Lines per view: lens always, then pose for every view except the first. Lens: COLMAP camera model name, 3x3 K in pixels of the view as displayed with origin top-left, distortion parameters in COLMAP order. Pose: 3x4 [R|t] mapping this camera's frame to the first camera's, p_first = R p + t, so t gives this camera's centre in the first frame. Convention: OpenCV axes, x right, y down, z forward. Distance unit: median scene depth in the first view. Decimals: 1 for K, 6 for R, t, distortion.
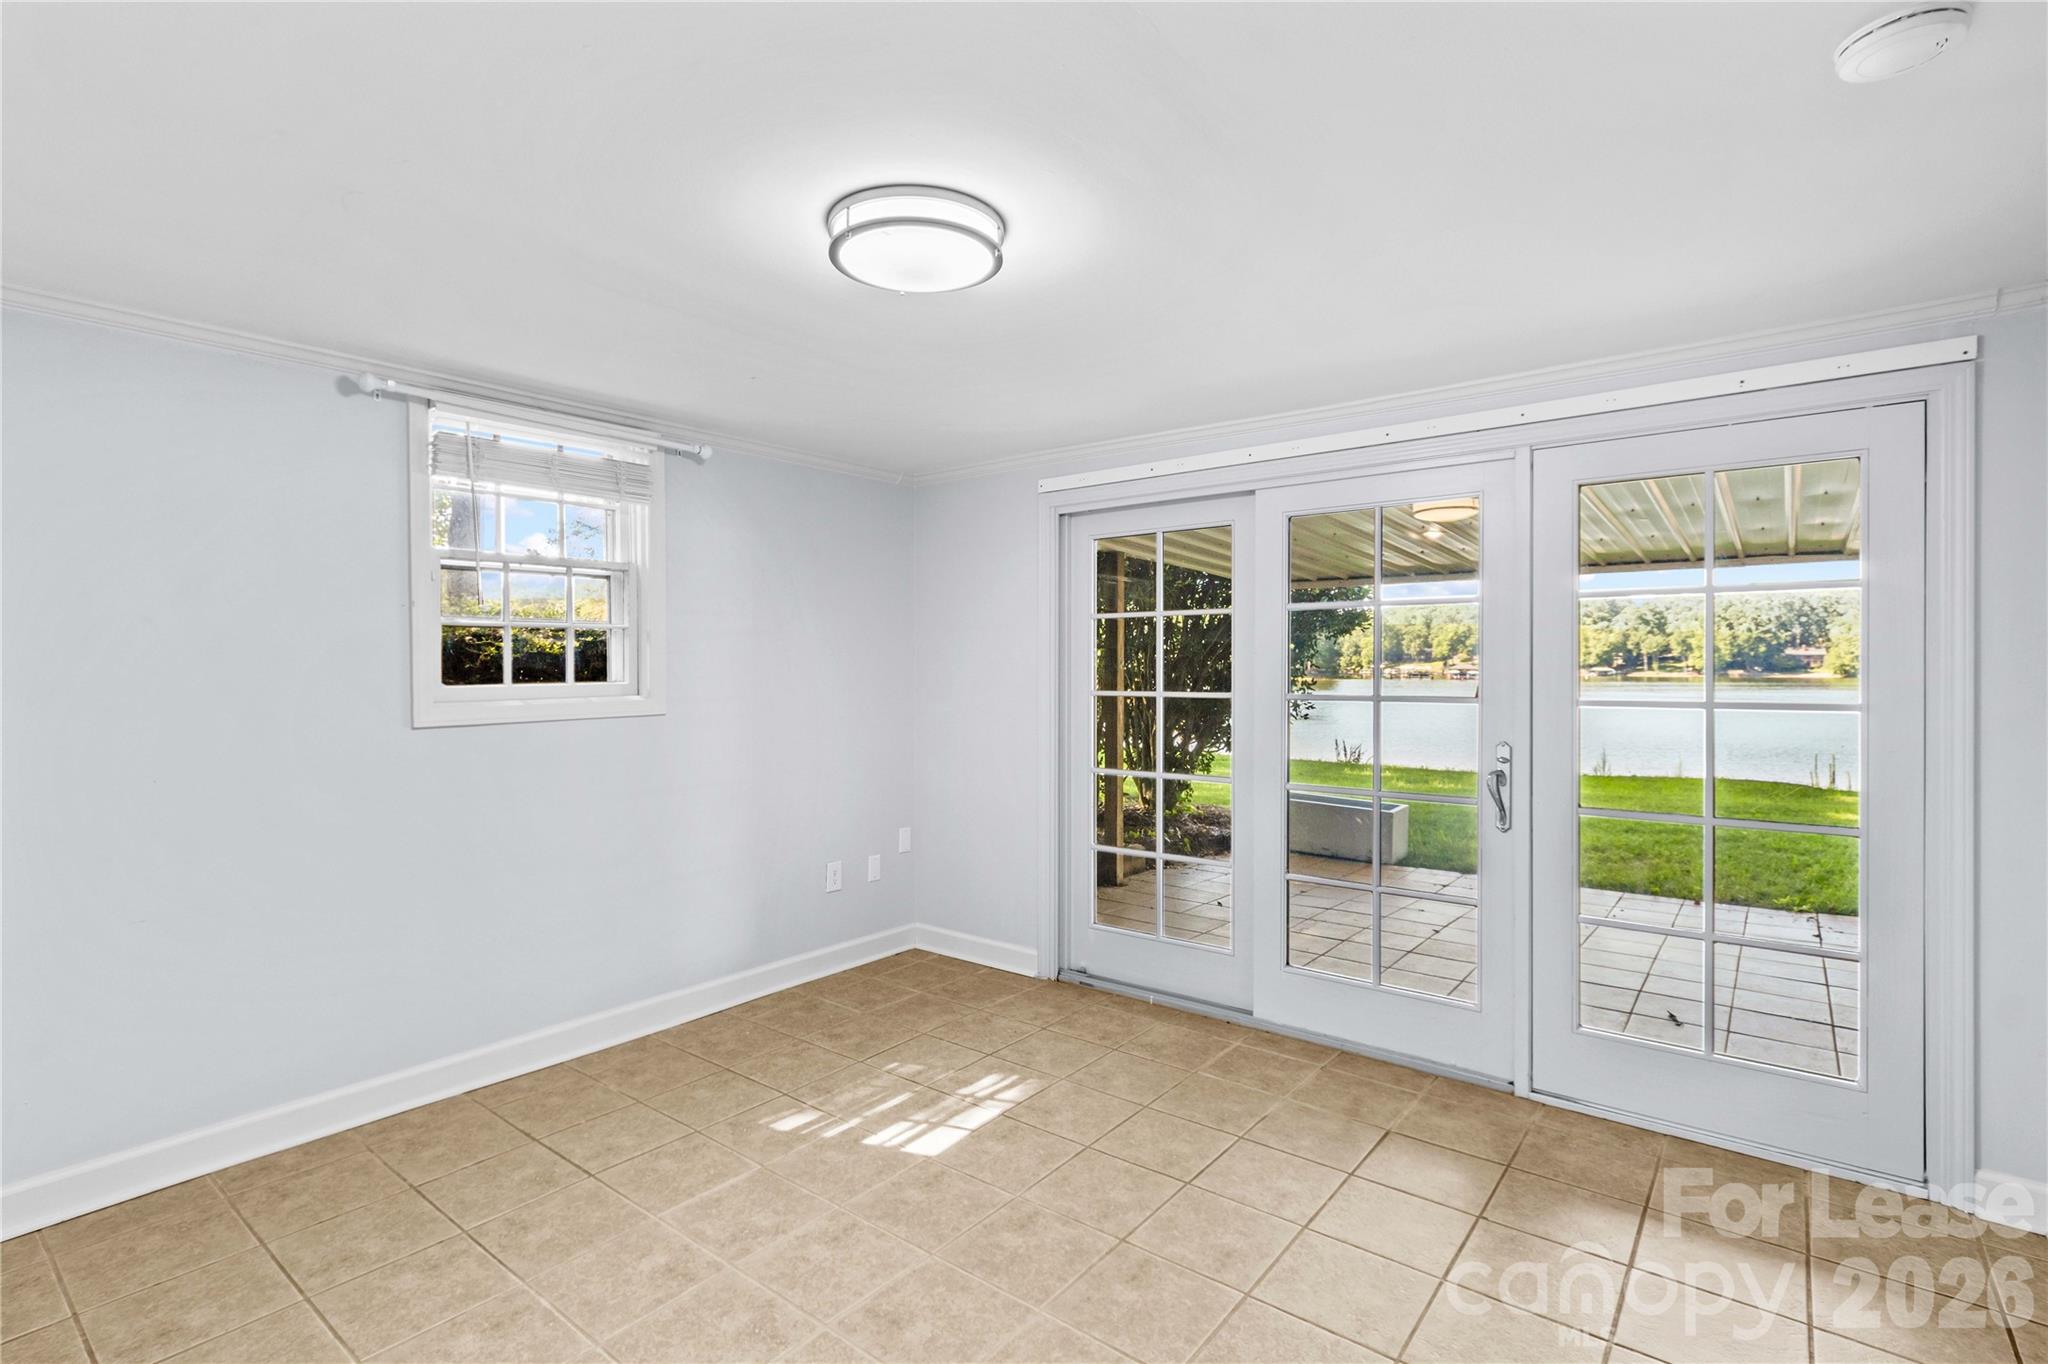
lens RADIAL K [[963.7, 0, 1003.6], [0, 963.7, 673.9], [0, 0, 1]] dist [0.007507, -0.000565]
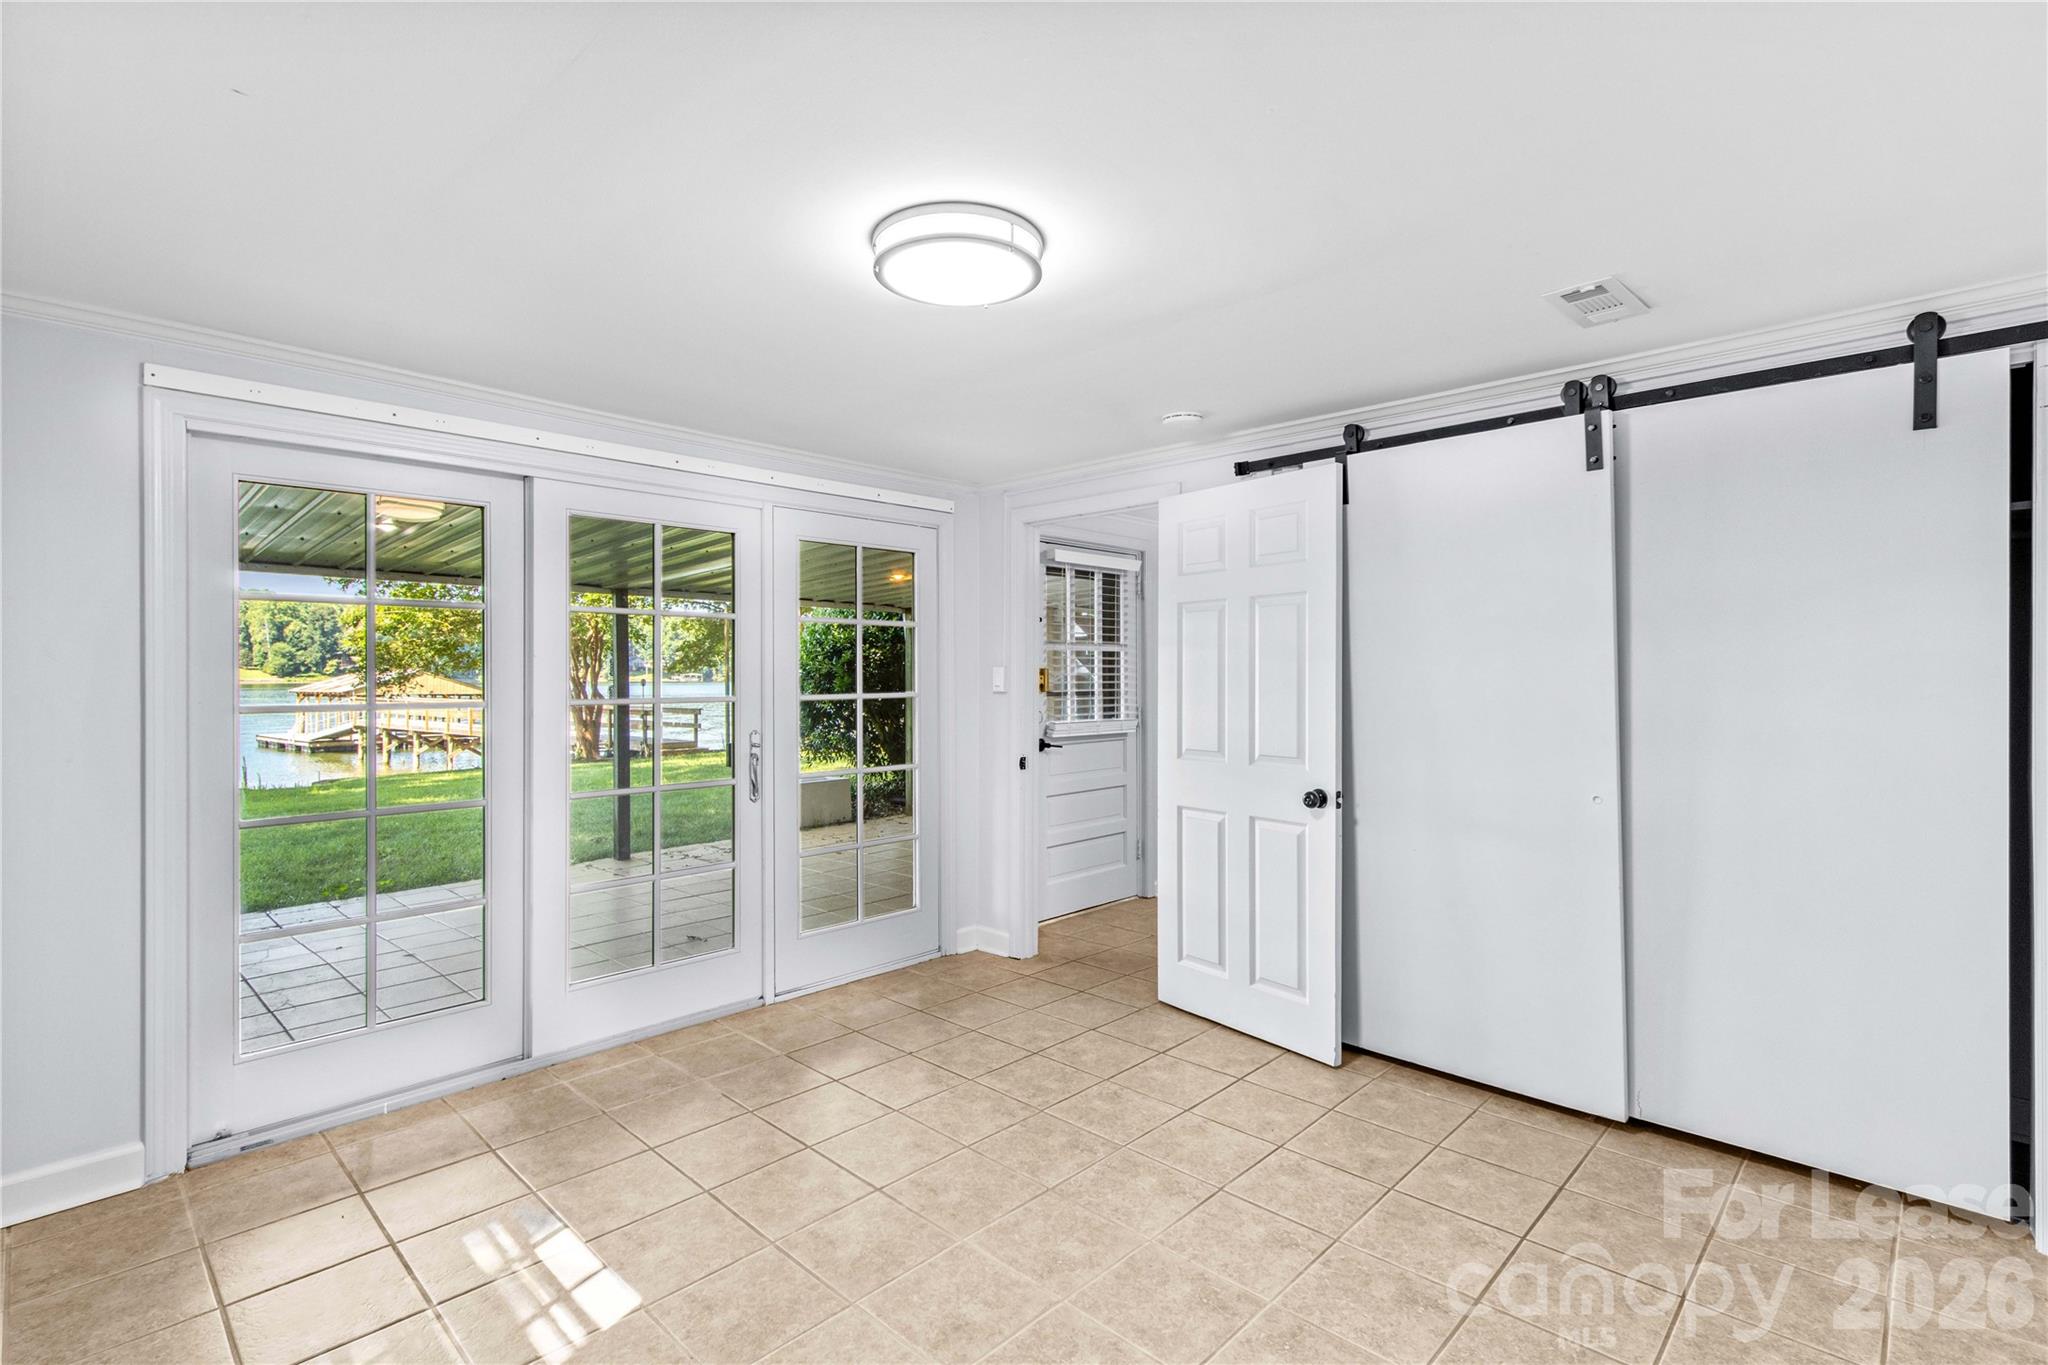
lens RADIAL K [[968.9, 0, 1003.1], [0, 968.9, 677.9], [0, 0, 1]] dist [0.015779, -0.001414]
pose [[0.101217, -0.005850, 0.994847, -0.696441], [0.008025, 0.999955, 0.005064, -0.003287], [-0.994832, 0.007471, 0.101259, 0.532337]]
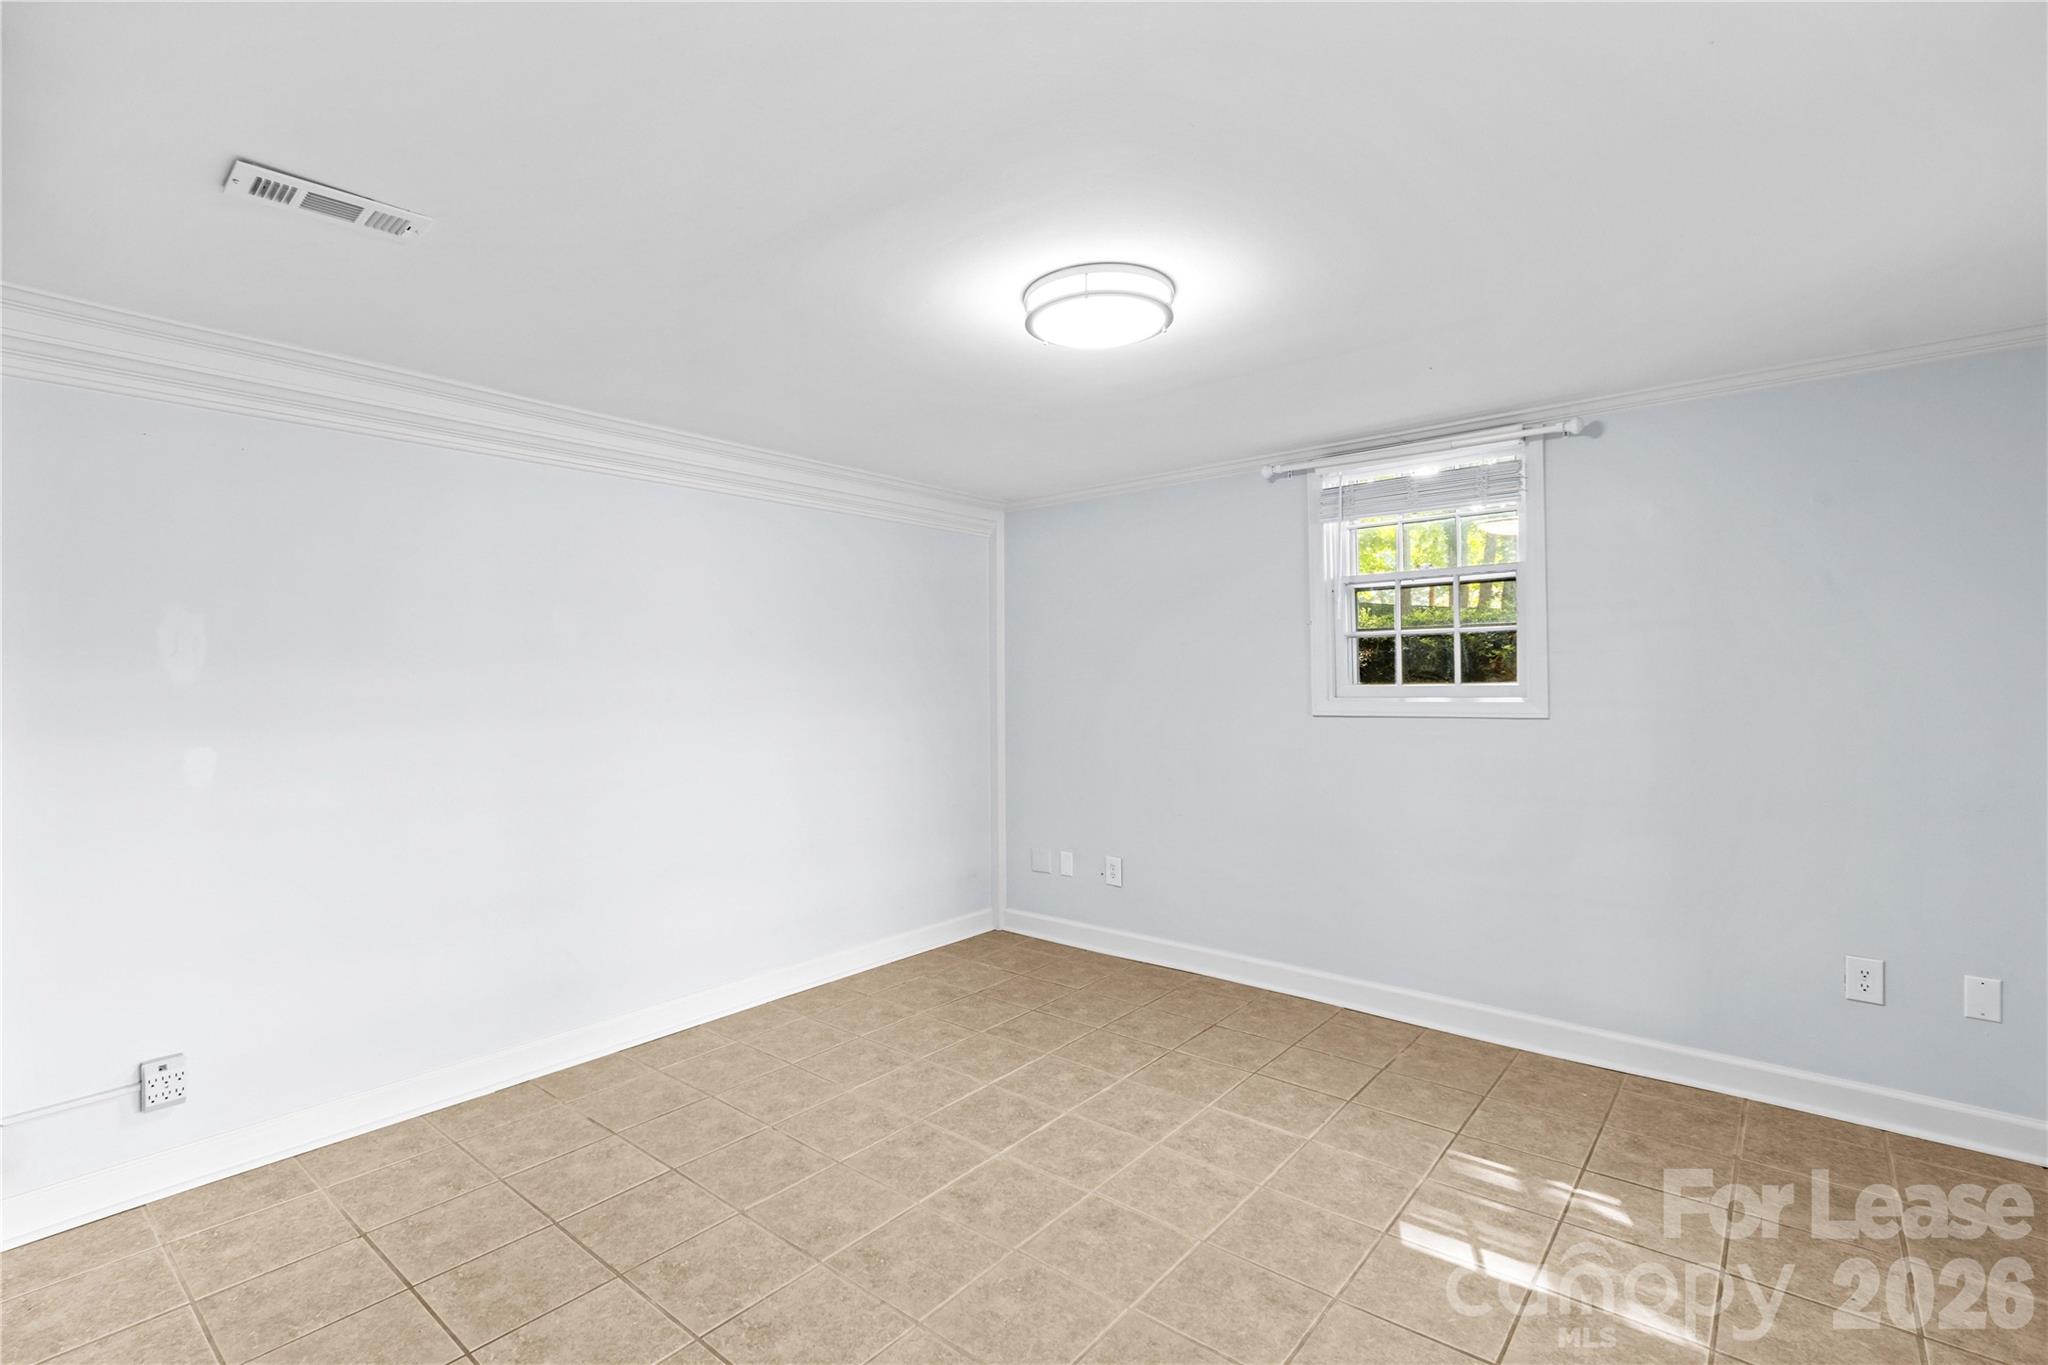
lens RADIAL K [[938.5, 0, 1010.1], [0, 938.5, 667.0], [0, 0, 1]] dist [0.003402, -0.001094]
pose [[-0.023568, -0.009191, -0.999680, 0.656148], [0.001208, 0.999957, -0.009222, 0.000344], [0.999722, -0.001425, -0.023556, 0.576209]]
